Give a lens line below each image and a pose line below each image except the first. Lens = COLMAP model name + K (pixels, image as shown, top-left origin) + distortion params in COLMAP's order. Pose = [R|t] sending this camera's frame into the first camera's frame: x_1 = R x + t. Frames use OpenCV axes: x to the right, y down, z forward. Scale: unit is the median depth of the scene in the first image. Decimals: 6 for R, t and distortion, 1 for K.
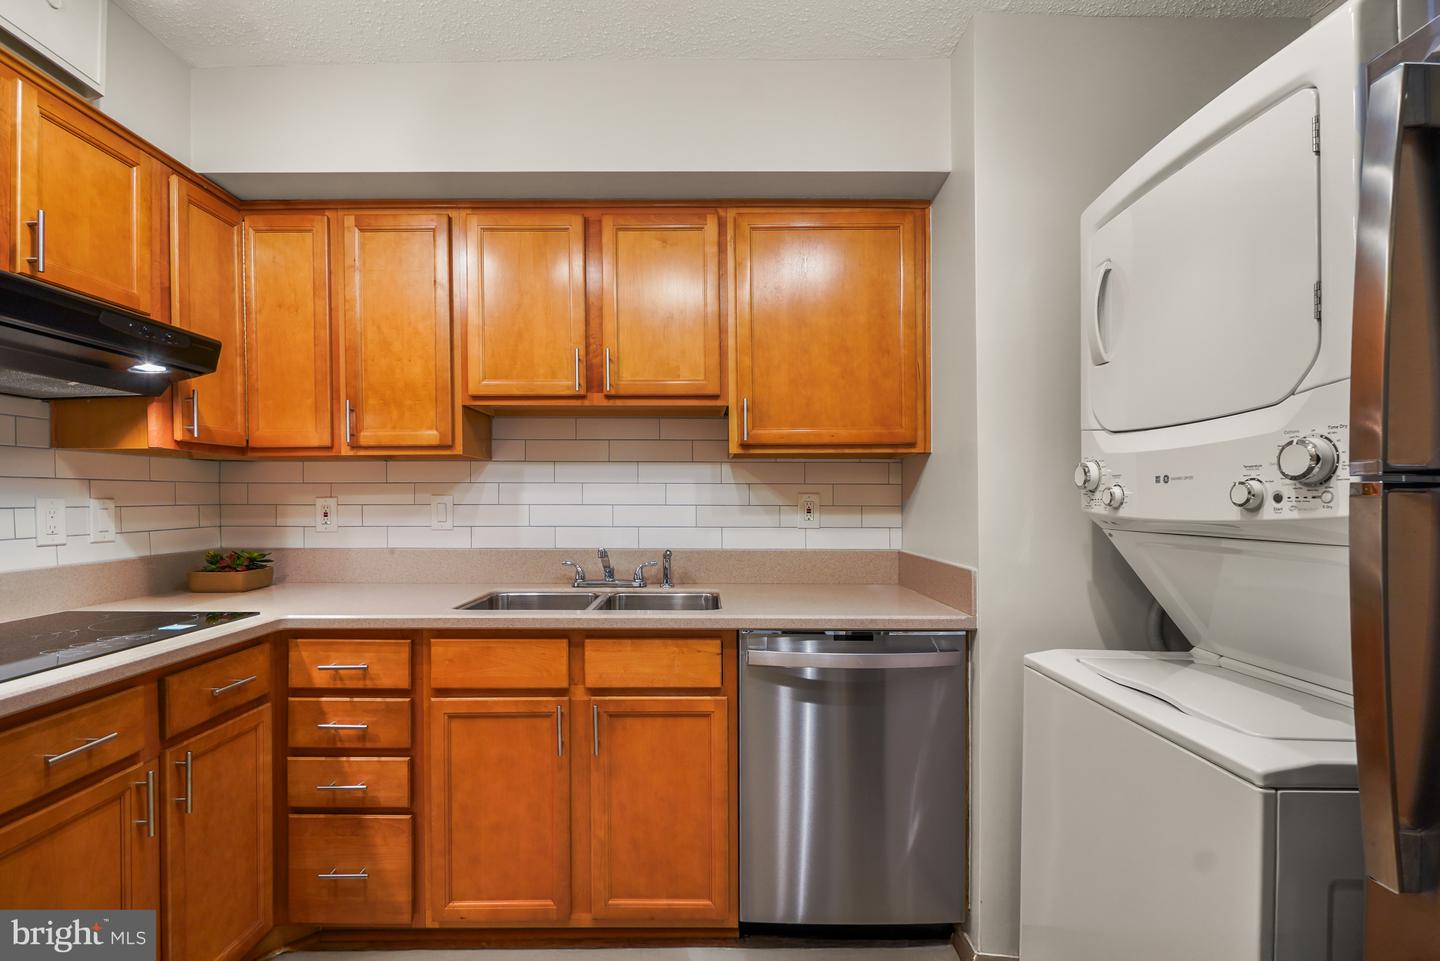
lens RADIAL K [[672.1, 0, 686.4], [0, 672.1, 511.5], [0, 0, 1]] dist [-0.001933, -0.000583]
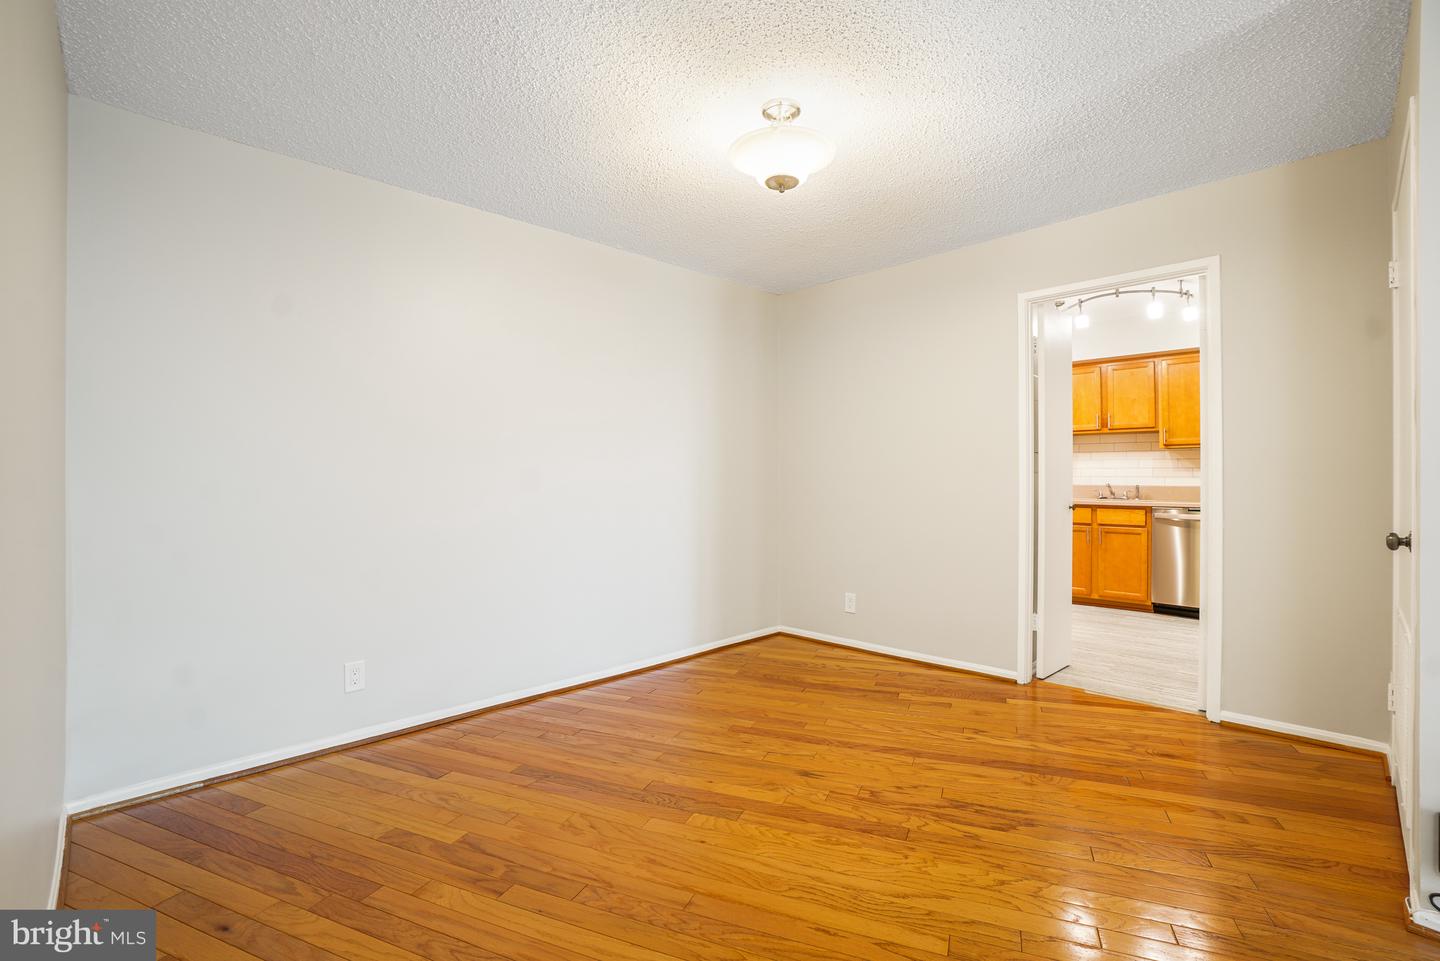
lens RADIAL K [[633.7, 0, 771.2], [0, 633.7, 483.1], [0, 0, 1]] dist [-0.002573, 0.000138]
pose [[0.749202, 0.007740, -0.662297, 0.678771], [-0.016580, 0.999838, -0.007071, 0.116159], [0.662134, 0.016278, 0.749208, -2.276234]]
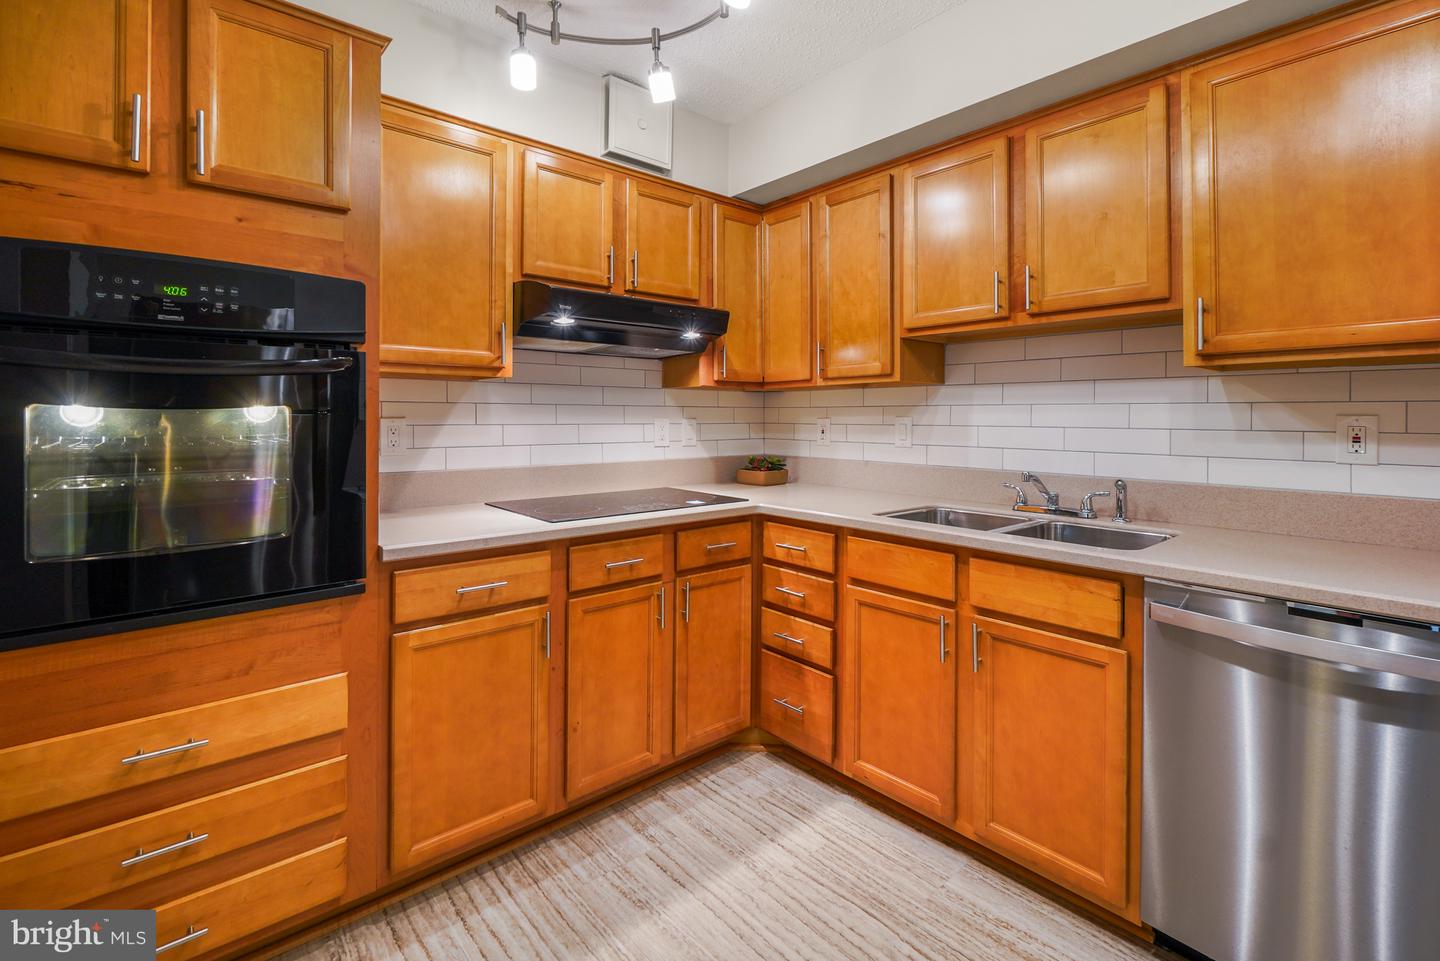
lens RADIAL K [[647.9, 0, 716.7], [0, 647.9, 431.3], [0, 0, 1]] dist [-0.001038, -0.000479]
pose [[0.653926, 0.018621, -0.756330, 0.337235], [-0.019943, 0.999774, 0.007372, -0.001886], [0.756296, 0.010263, 0.654149, 0.056023]]
